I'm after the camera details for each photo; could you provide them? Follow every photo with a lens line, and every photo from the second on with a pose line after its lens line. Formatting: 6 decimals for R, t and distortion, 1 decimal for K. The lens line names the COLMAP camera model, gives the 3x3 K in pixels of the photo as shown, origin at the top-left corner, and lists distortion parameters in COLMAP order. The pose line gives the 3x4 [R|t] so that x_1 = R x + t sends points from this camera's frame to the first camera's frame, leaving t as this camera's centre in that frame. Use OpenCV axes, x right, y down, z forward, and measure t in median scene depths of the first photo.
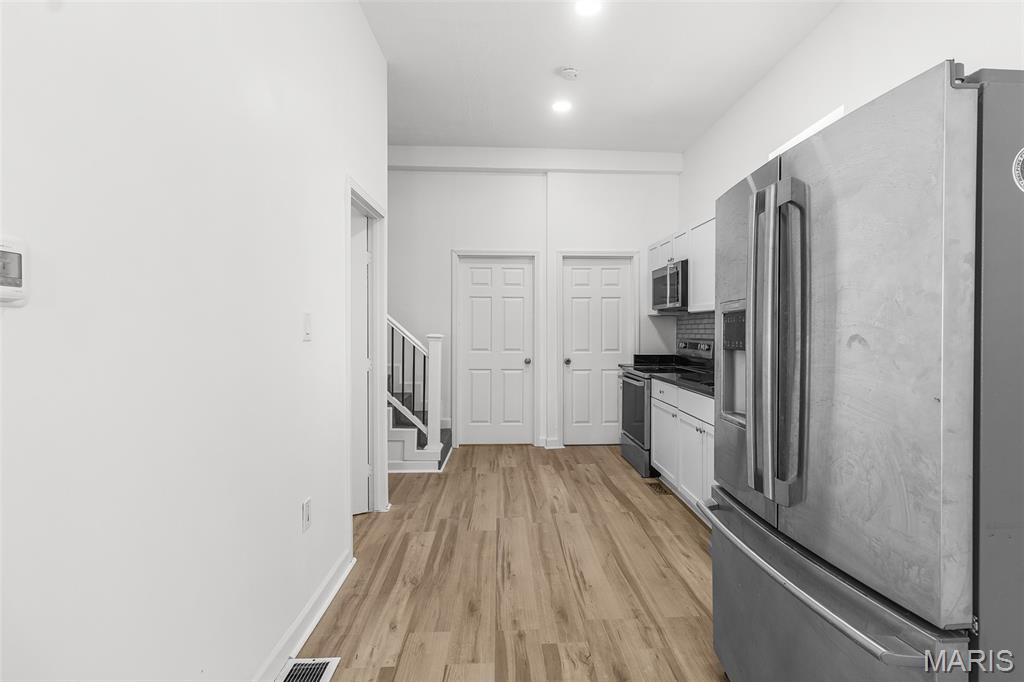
lens RADIAL K [[489.2, 0, 512.6], [0, 489.2, 336.4], [0, 0, 1]] dist [0.010540, -0.000069]
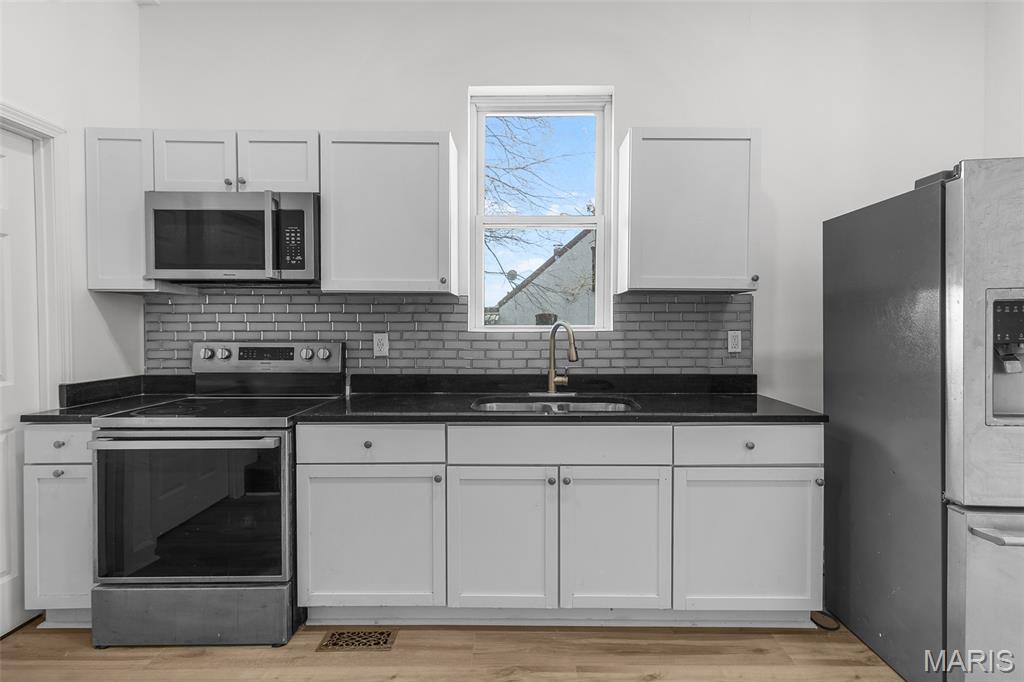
lens RADIAL K [[489.2, 0, 533.4], [0, 489.2, 332.9], [0, 0, 1]] dist [0.010540, -0.000069]
pose [[0.020361, -0.014207, 0.999692, -0.275573], [0.014866, 0.999793, 0.013906, -0.009970], [-0.999682, 0.014579, 0.020568, 1.124825]]
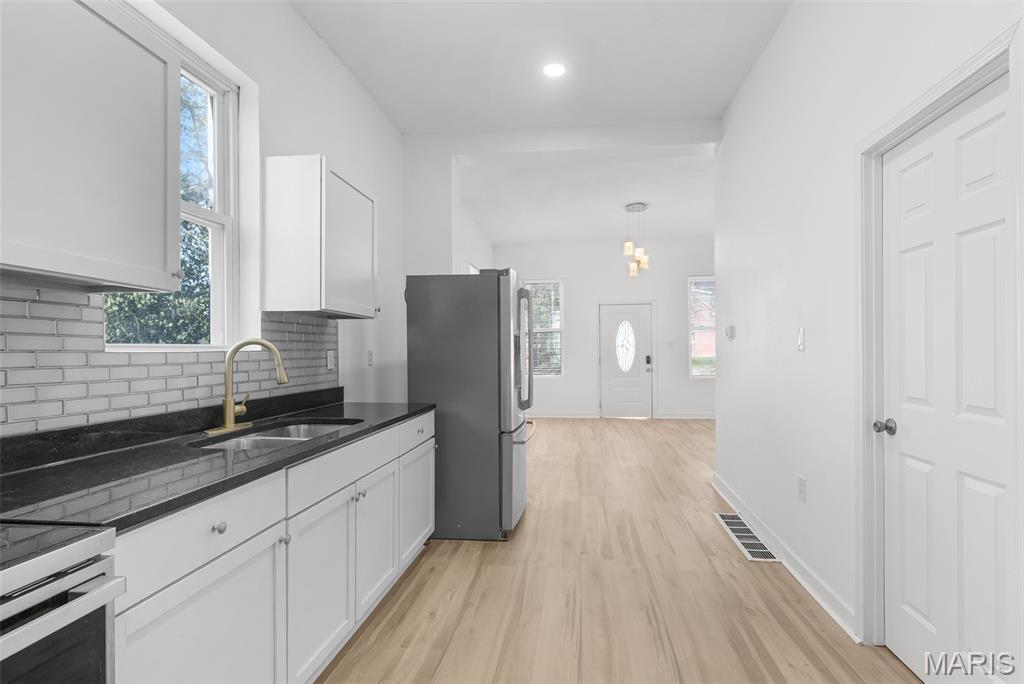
lens RADIAL K [[489.2, 0, 534.3], [0, 489.2, 346.1], [0, 0, 1]] dist [0.010540, -0.000069]
pose [[-0.992459, 0.003882, 0.122517, 0.080750], [0.004618, 0.999973, 0.005721, -0.009346], [-0.122491, 0.006243, -0.992450, 1.784815]]
